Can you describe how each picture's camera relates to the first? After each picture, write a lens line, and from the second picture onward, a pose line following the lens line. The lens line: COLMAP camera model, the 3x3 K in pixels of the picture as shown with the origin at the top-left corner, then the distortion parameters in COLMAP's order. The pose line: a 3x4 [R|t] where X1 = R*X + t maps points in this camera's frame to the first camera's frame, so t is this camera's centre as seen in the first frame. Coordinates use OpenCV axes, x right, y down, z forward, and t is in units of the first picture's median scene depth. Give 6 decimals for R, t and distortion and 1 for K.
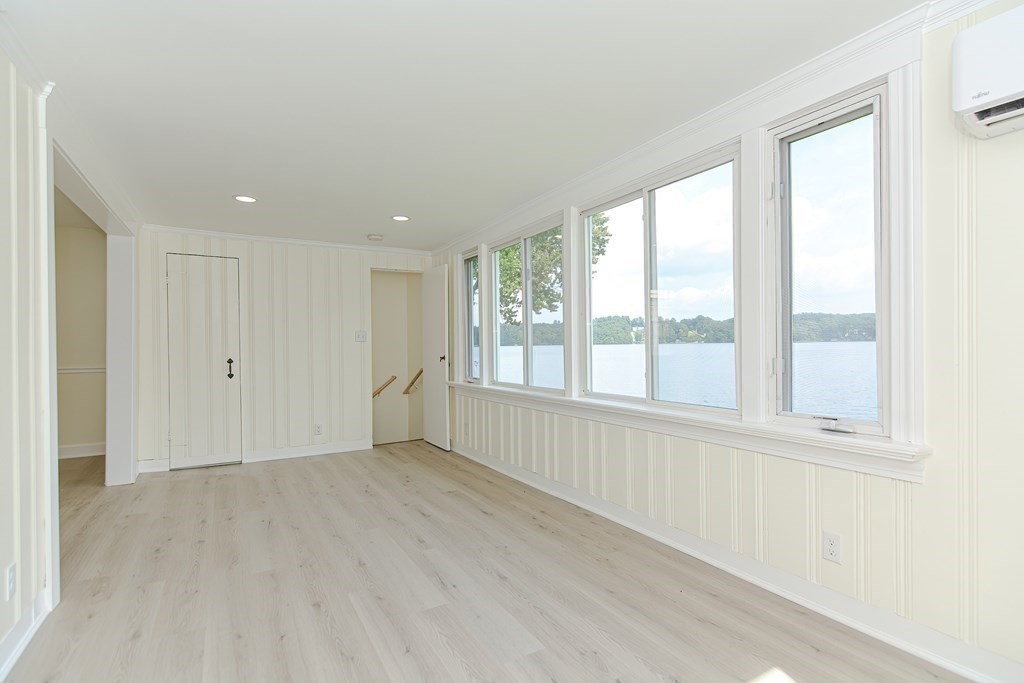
lens RADIAL K [[495.4, 0, 516.1], [0, 495.4, 346.7], [0, 0, 1]] dist [0.009528, -0.000713]
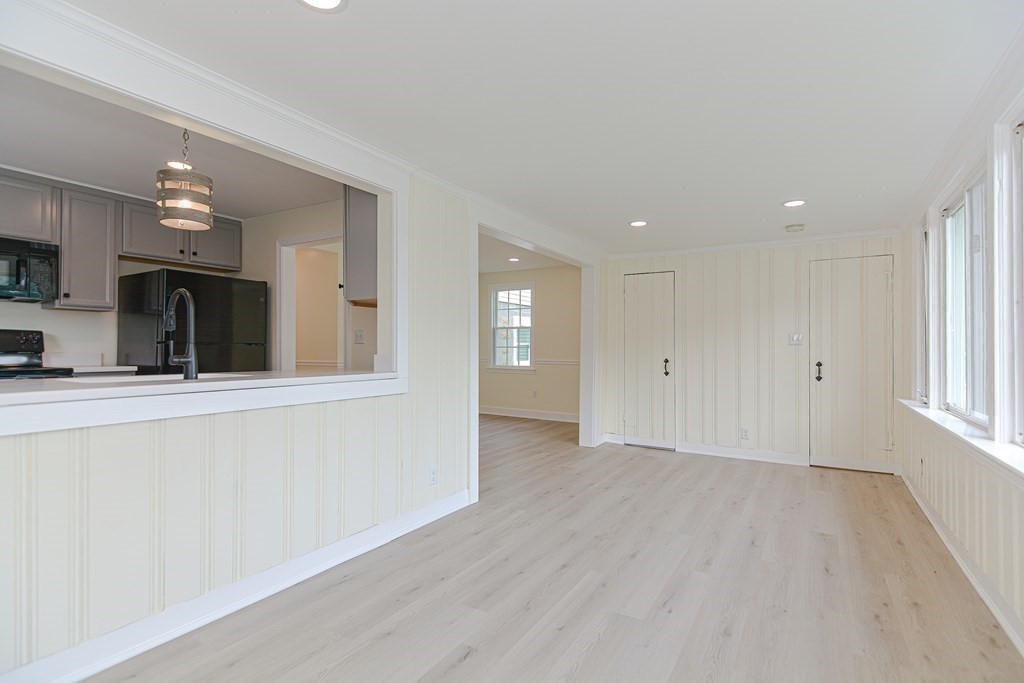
lens RADIAL K [[490.9, 0, 520.2], [0, 490.9, 338.5], [0, 0, 1]] dist [0.000166, -0.000518]
pose [[0.471508, -0.003644, -0.881854, 0.298847], [-0.015650, 0.999799, -0.012499, -0.003428], [0.881723, 0.019694, 0.471356, 0.172953]]
